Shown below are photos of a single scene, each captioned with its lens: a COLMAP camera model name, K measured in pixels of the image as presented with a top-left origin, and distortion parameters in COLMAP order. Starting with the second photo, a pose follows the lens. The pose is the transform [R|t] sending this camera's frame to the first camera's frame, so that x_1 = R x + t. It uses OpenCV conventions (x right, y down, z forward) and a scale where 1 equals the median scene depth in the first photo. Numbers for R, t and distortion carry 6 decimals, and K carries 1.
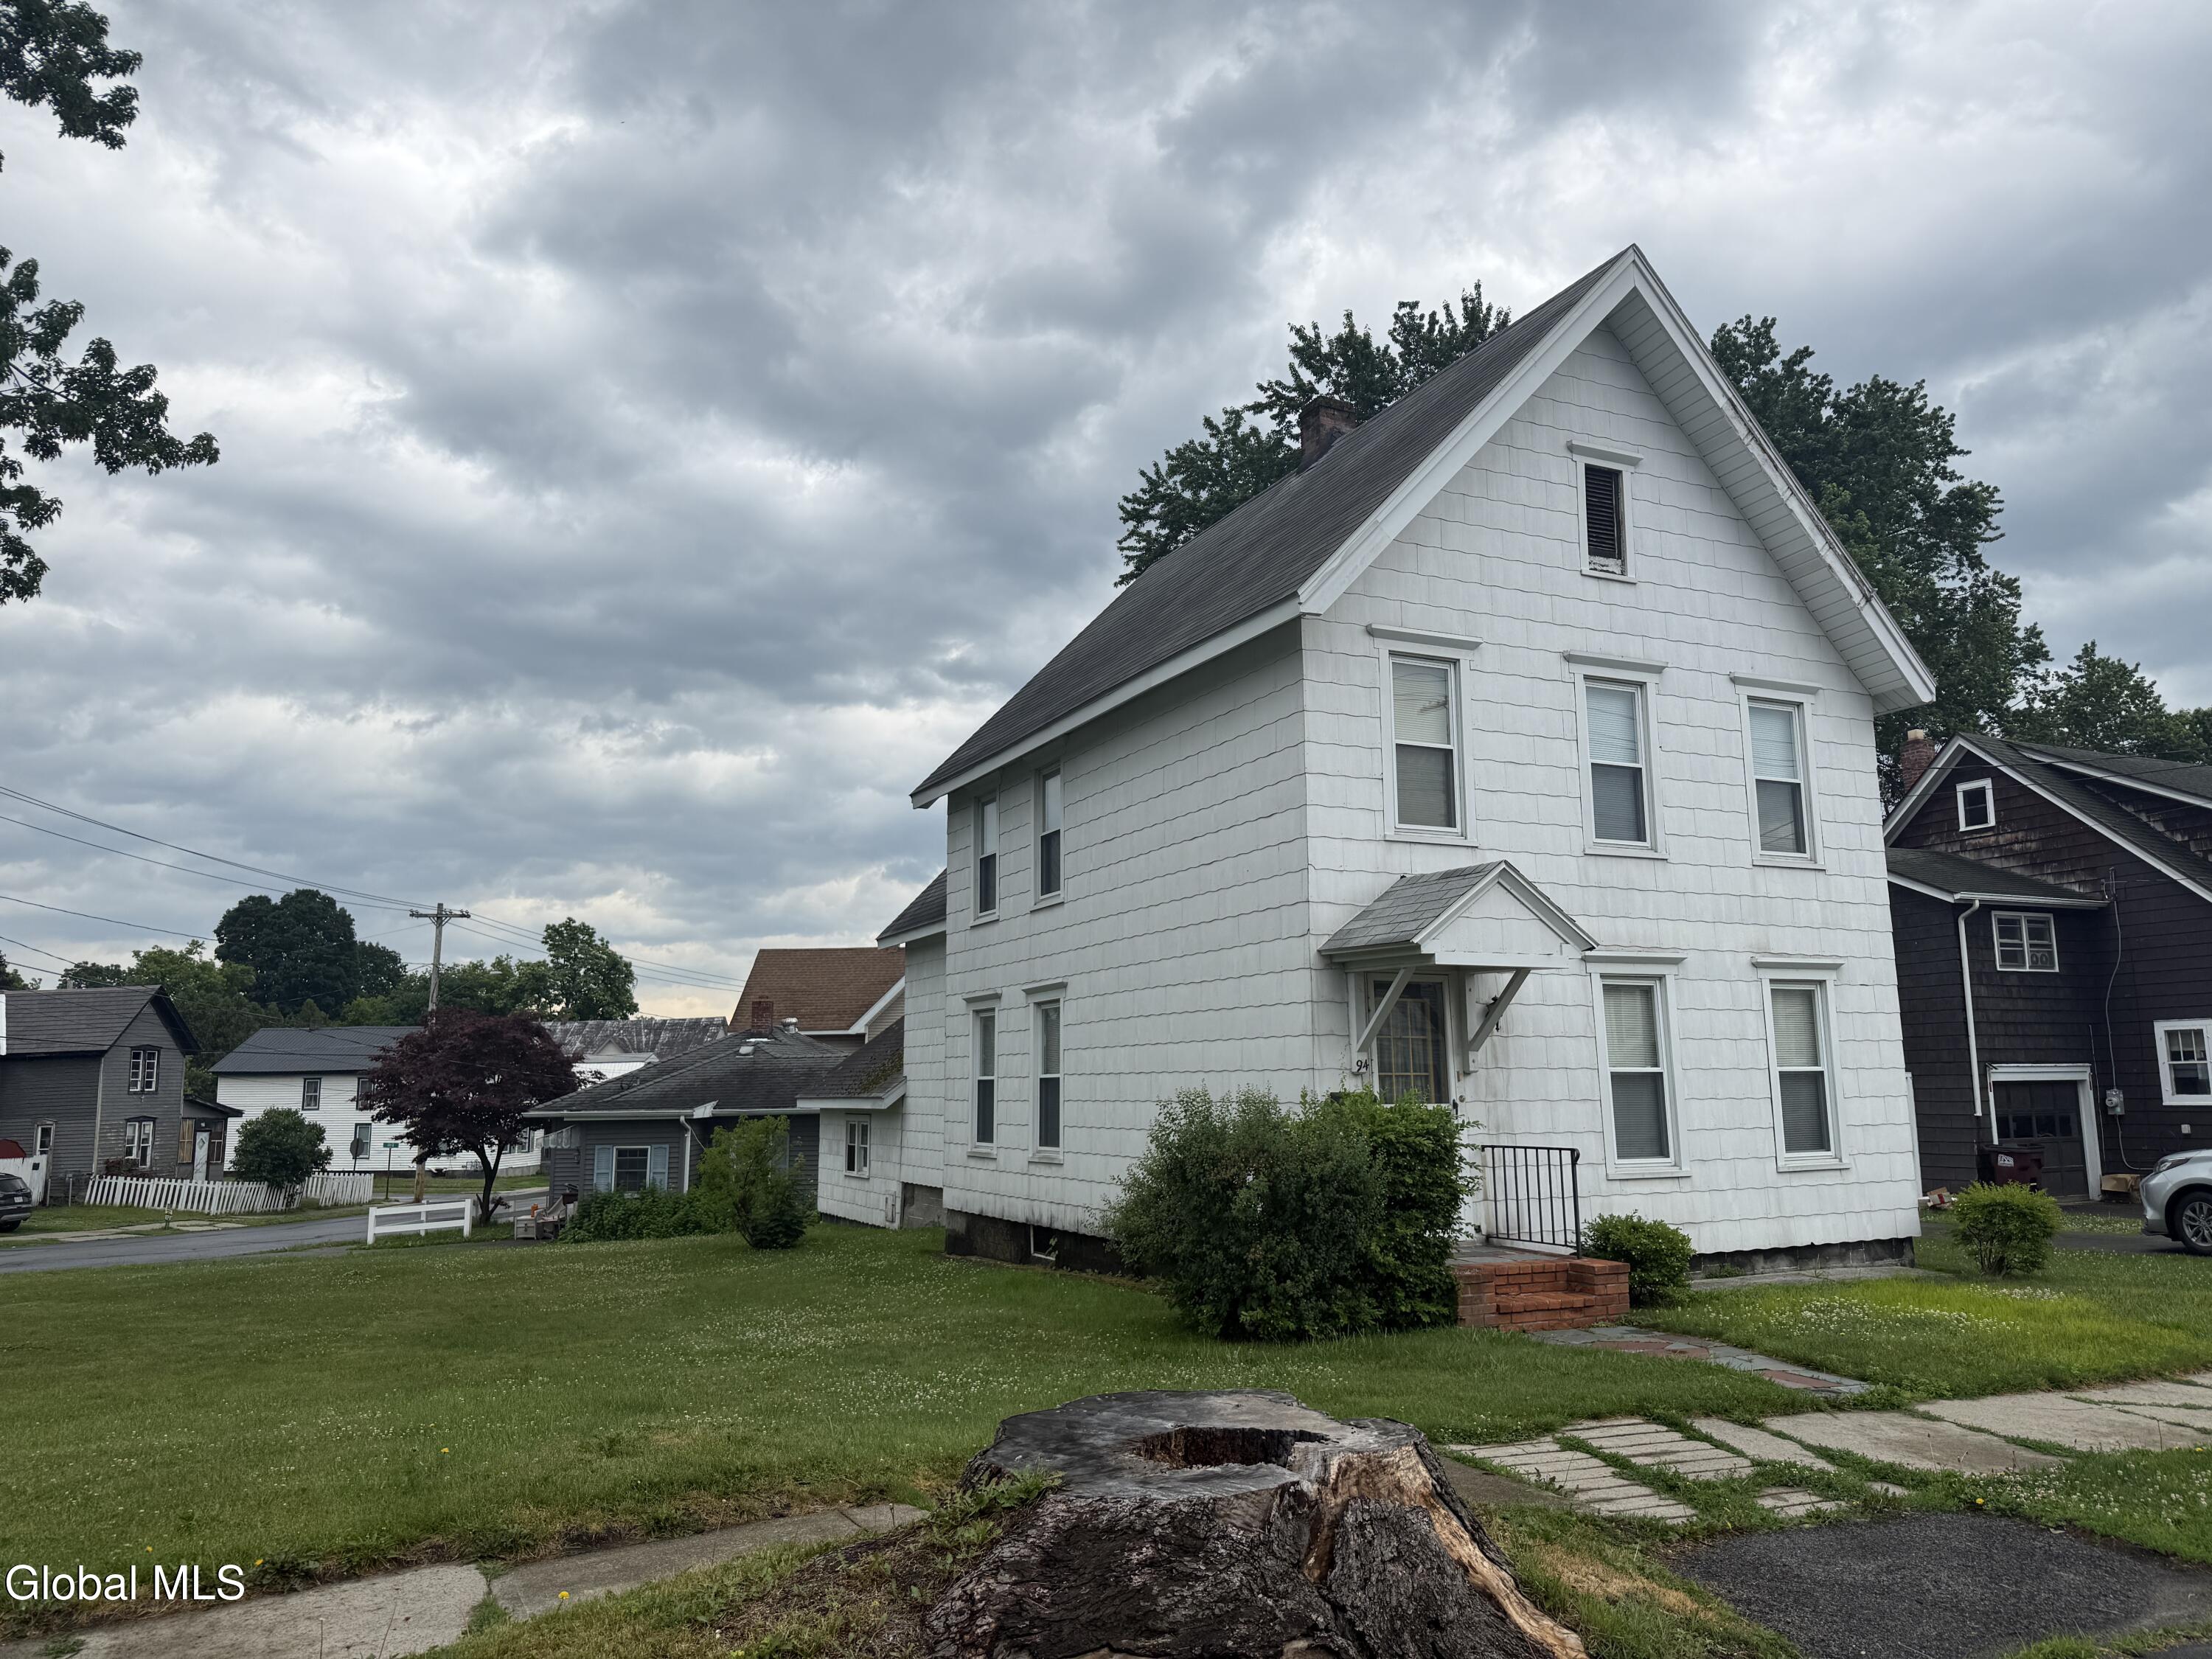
lens RADIAL K [[1535.0, 0, 1141.9], [0, 1535.0, 829.6], [0, 0, 1]] dist [0.119141, -0.155159]
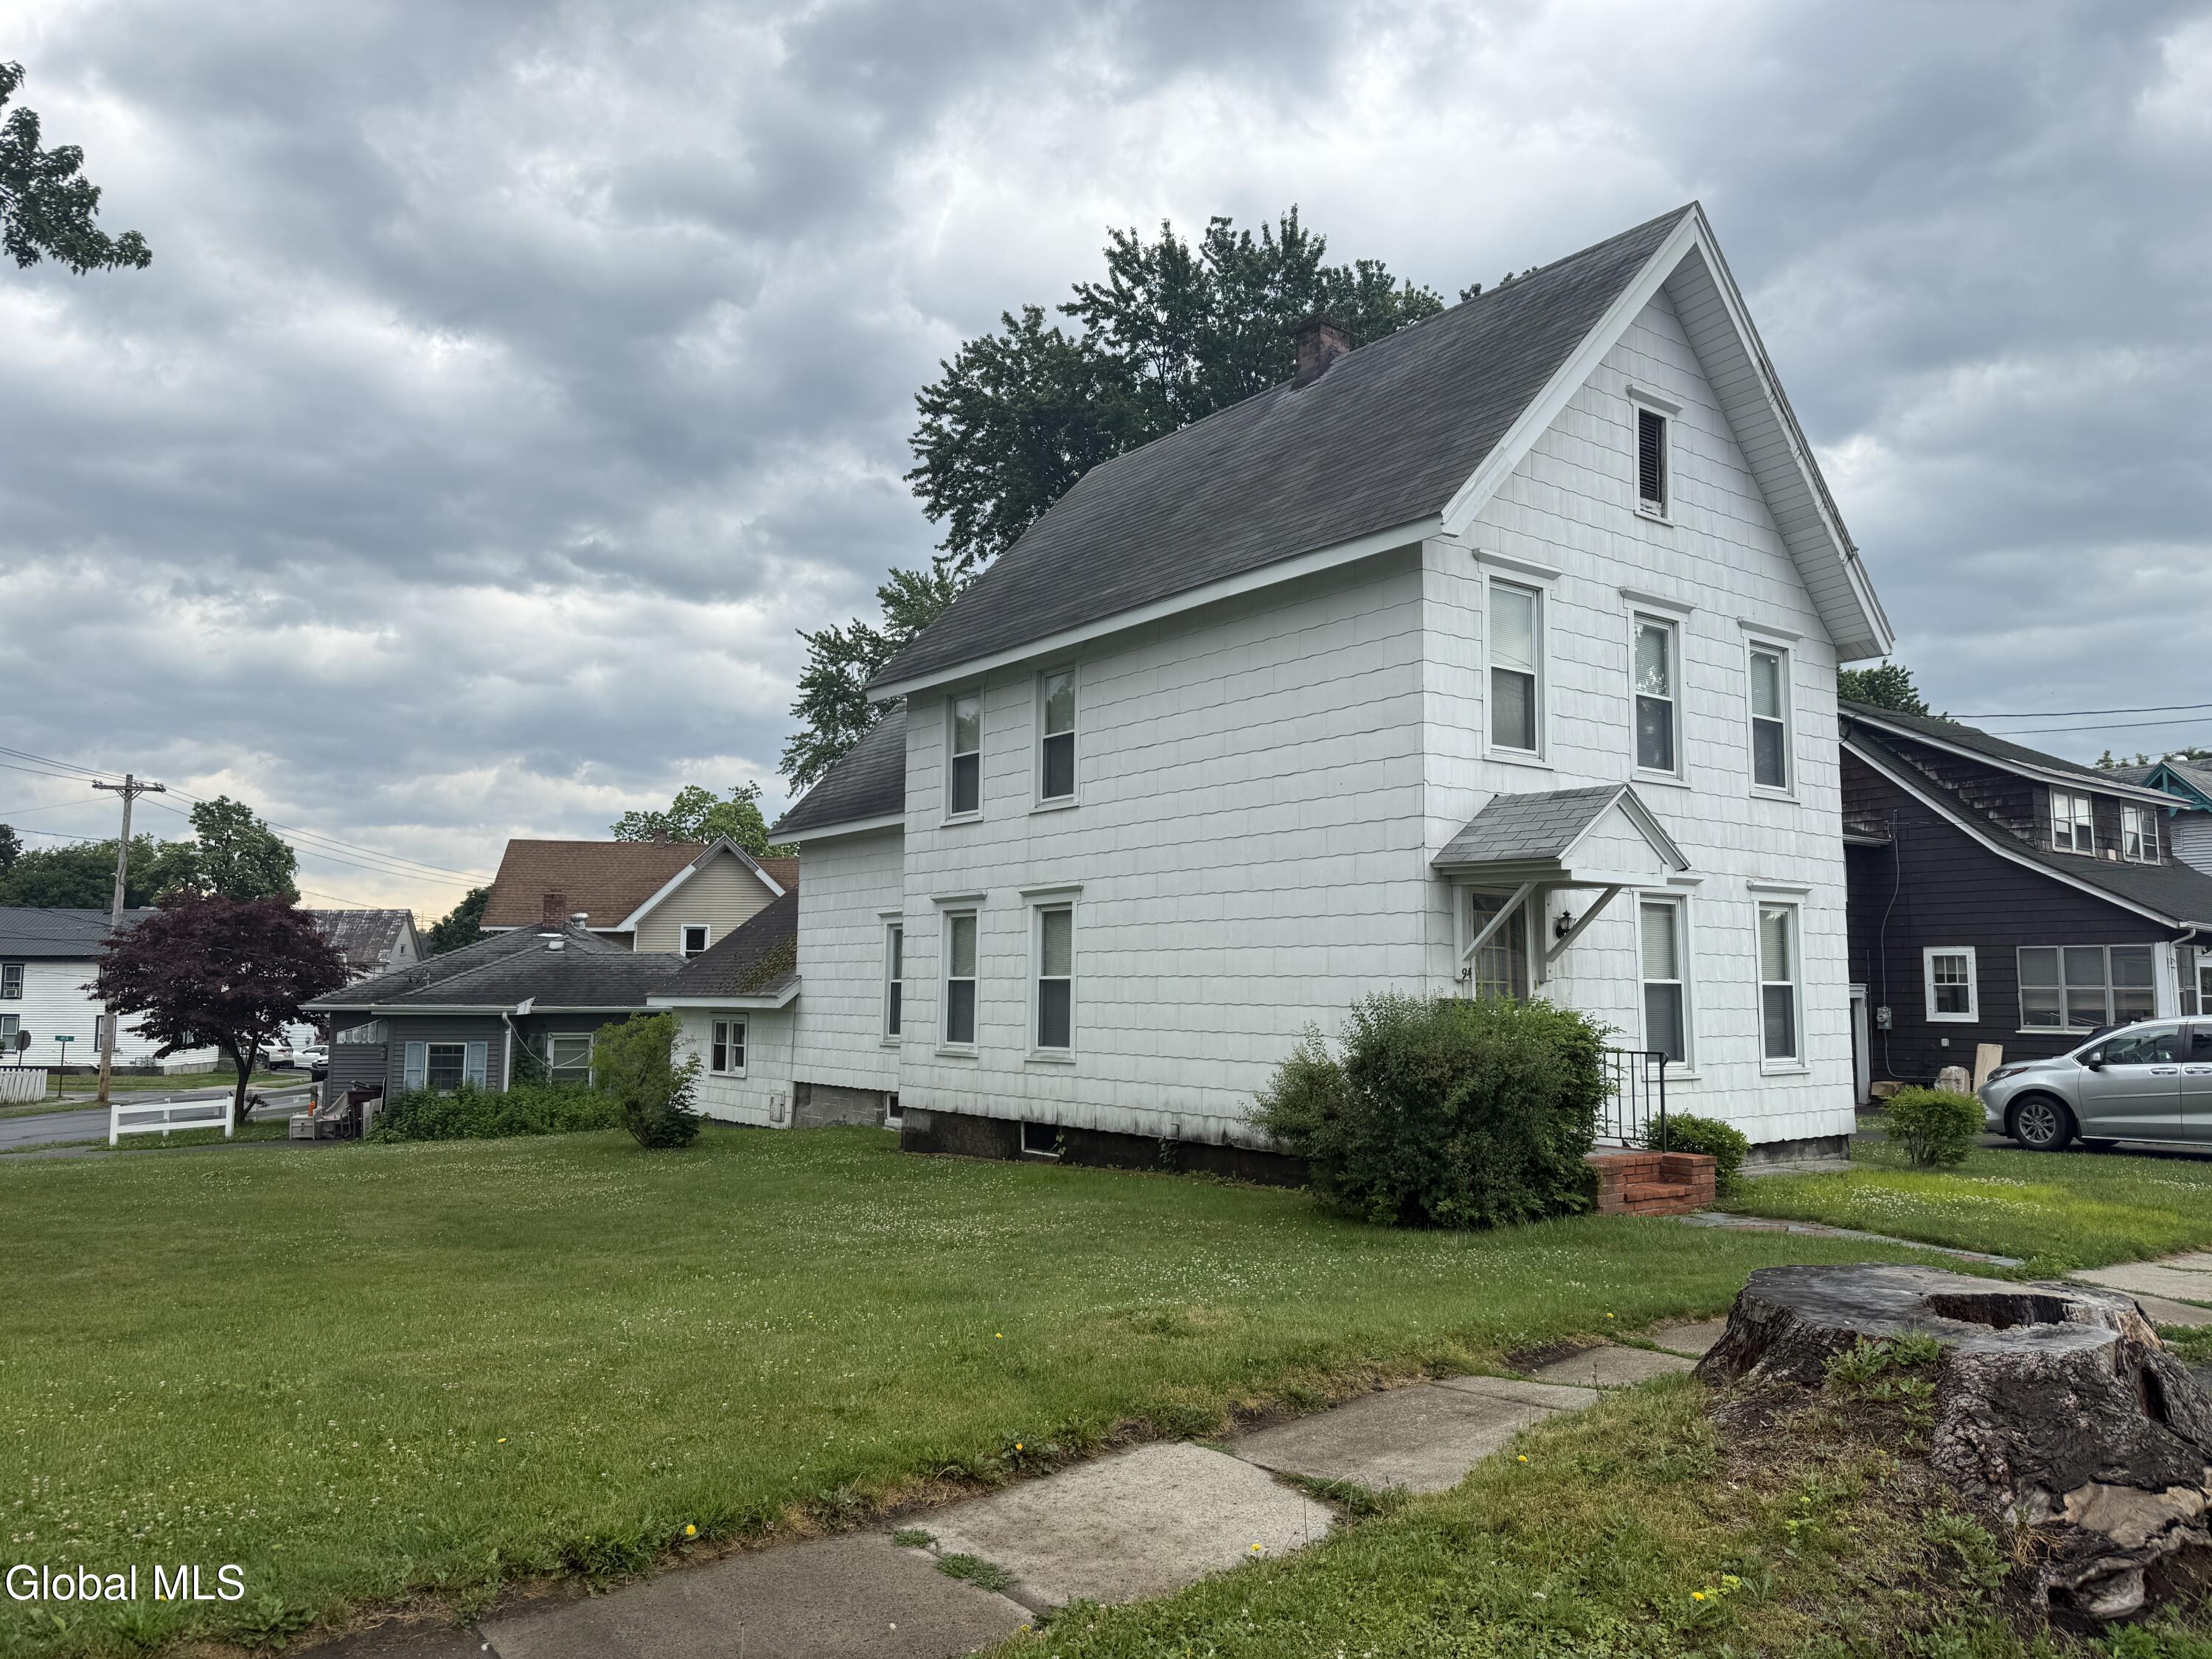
lens RADIAL K [[1541.8, 0, 1101.8], [0, 1541.8, 833.3], [0, 0, 1]] dist [0.089115, -0.097021]
pose [[0.981307, 0.037212, 0.188819, -0.210861], [-0.048730, 0.997199, 0.056732, 0.007074], [-0.186180, -0.064873, 0.980372, 0.012971]]
